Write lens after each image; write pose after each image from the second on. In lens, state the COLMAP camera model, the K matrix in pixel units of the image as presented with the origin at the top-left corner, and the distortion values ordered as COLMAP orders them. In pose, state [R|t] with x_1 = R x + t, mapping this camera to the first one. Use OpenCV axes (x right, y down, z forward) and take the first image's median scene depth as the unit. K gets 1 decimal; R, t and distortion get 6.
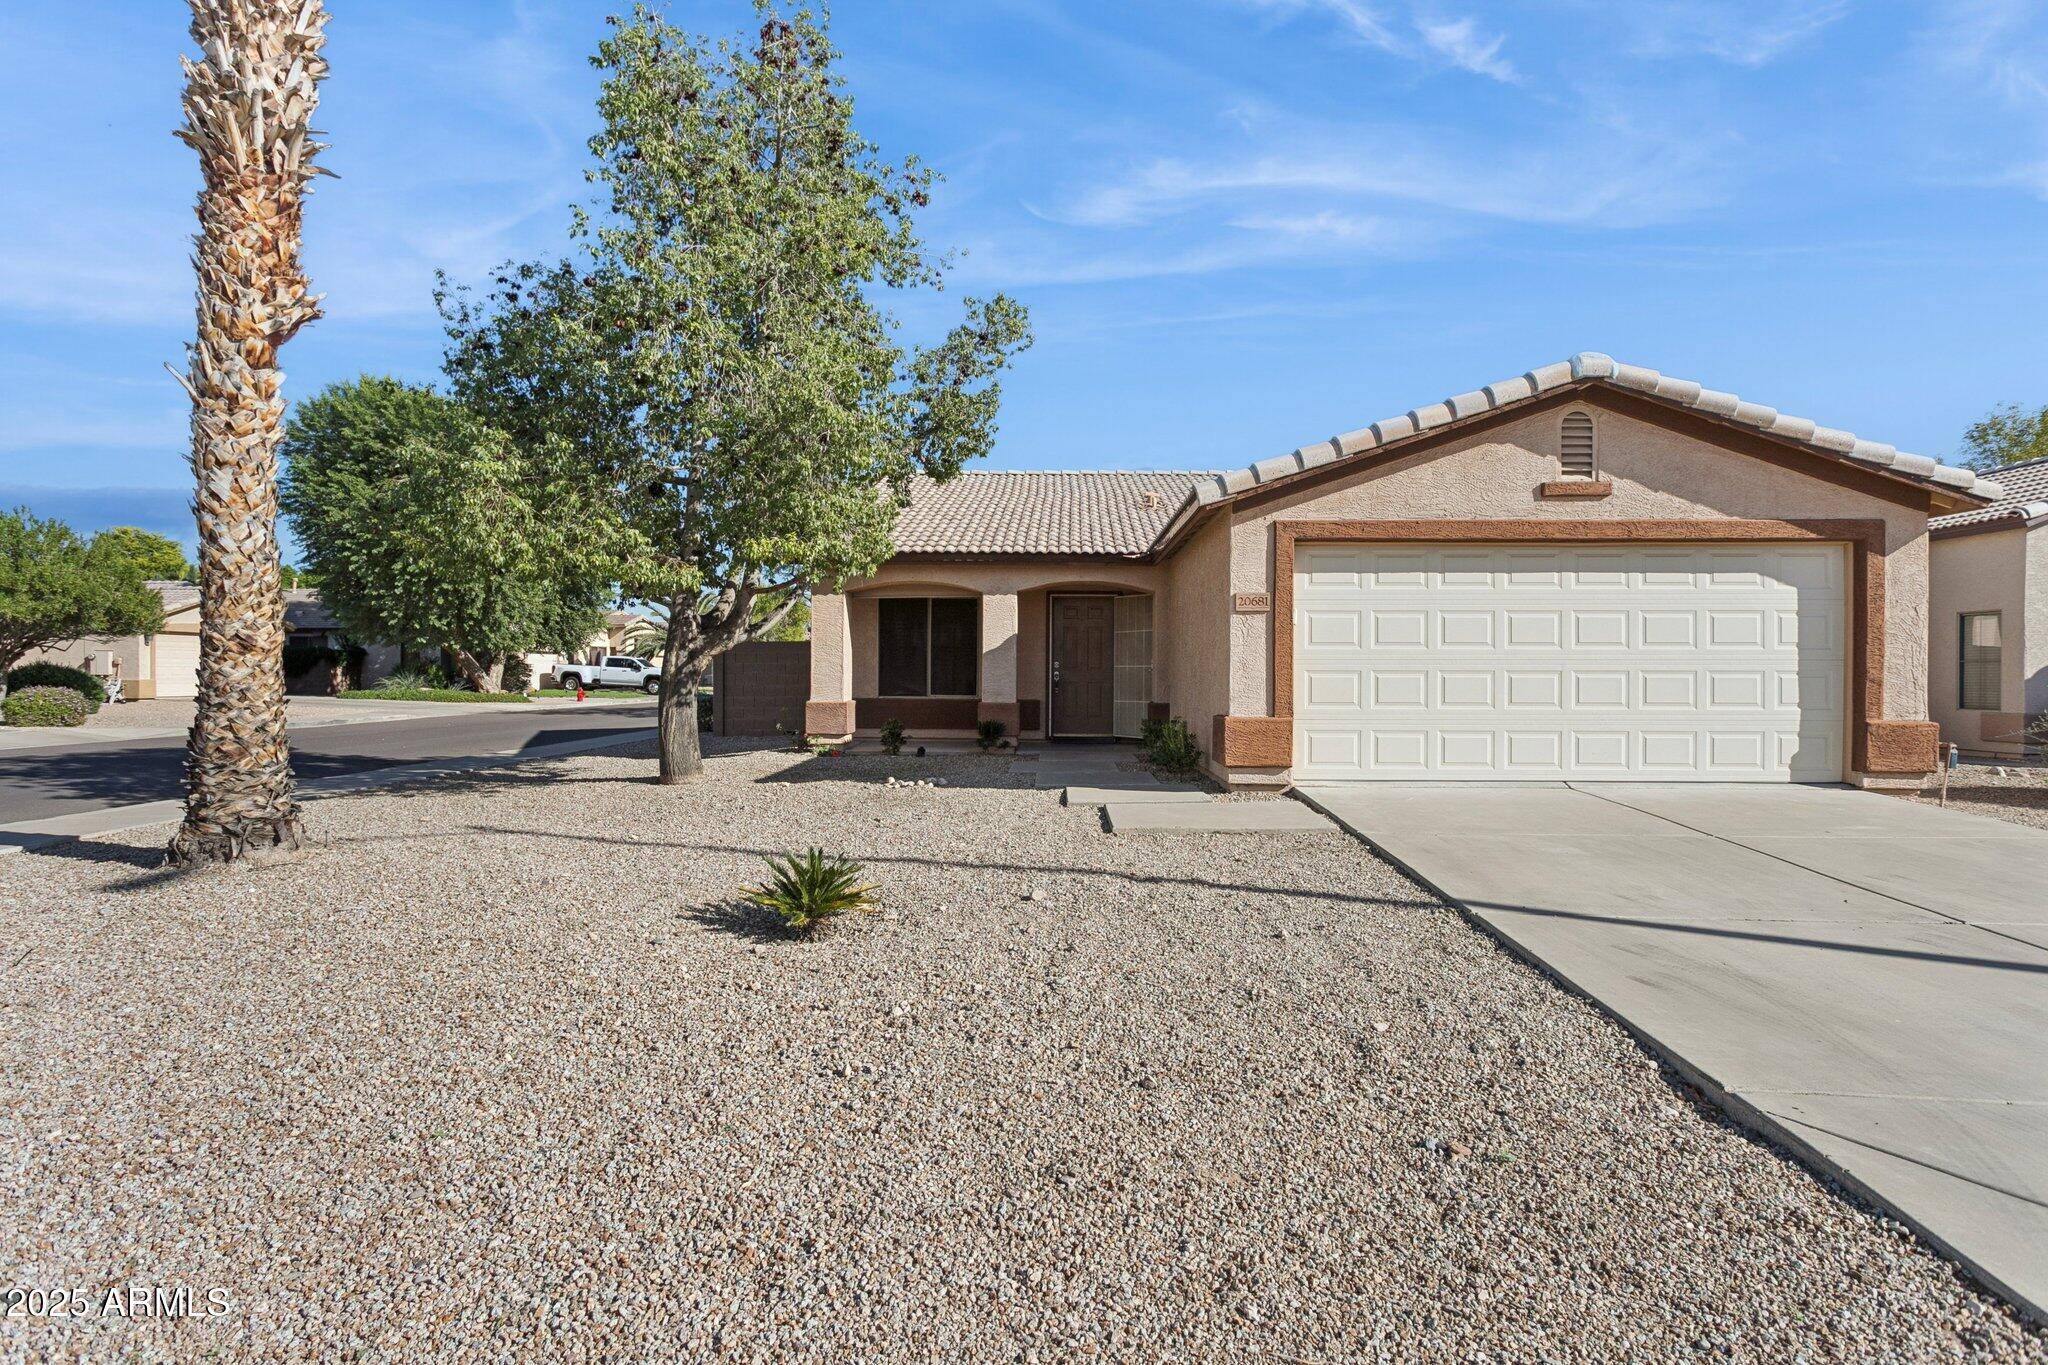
lens RADIAL K [[1012.8, 0, 1027.4], [0, 1012.8, 686.3], [0, 0, 1]] dist [-0.022011, 0.009187]
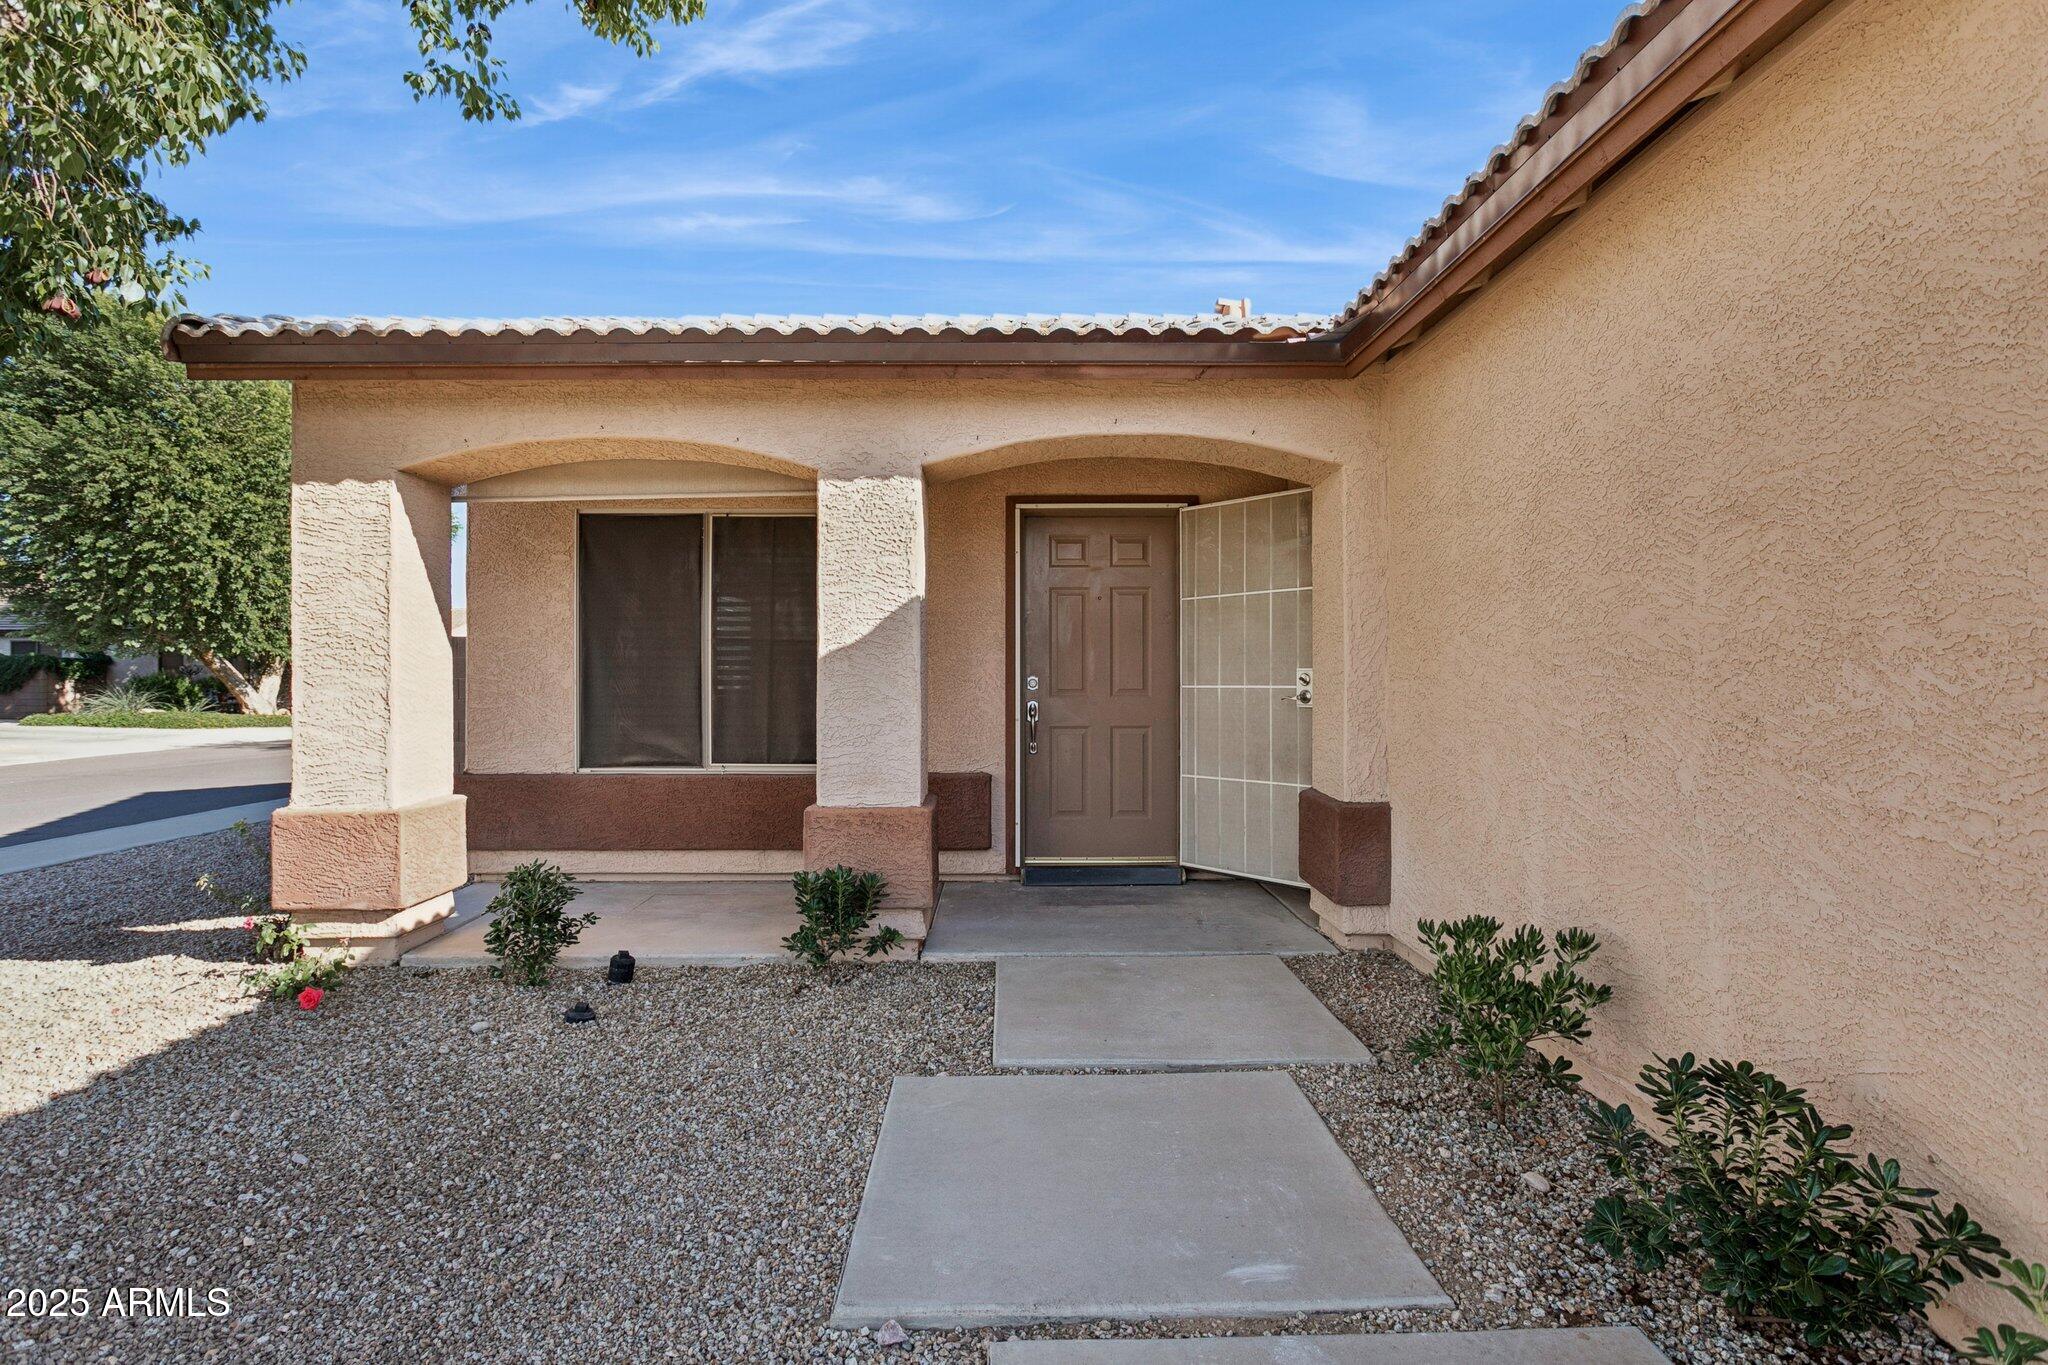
lens RADIAL K [[1012.8, 0, 1024.4], [0, 1012.8, 676.1], [0, 0, 1]] dist [-0.022011, 0.009187]
pose [[0.998797, -0.011155, 0.047758, 0.006669], [0.011602, 0.999891, -0.009084, -0.020472], [-0.047652, 0.009627, 0.998818, 0.604078]]
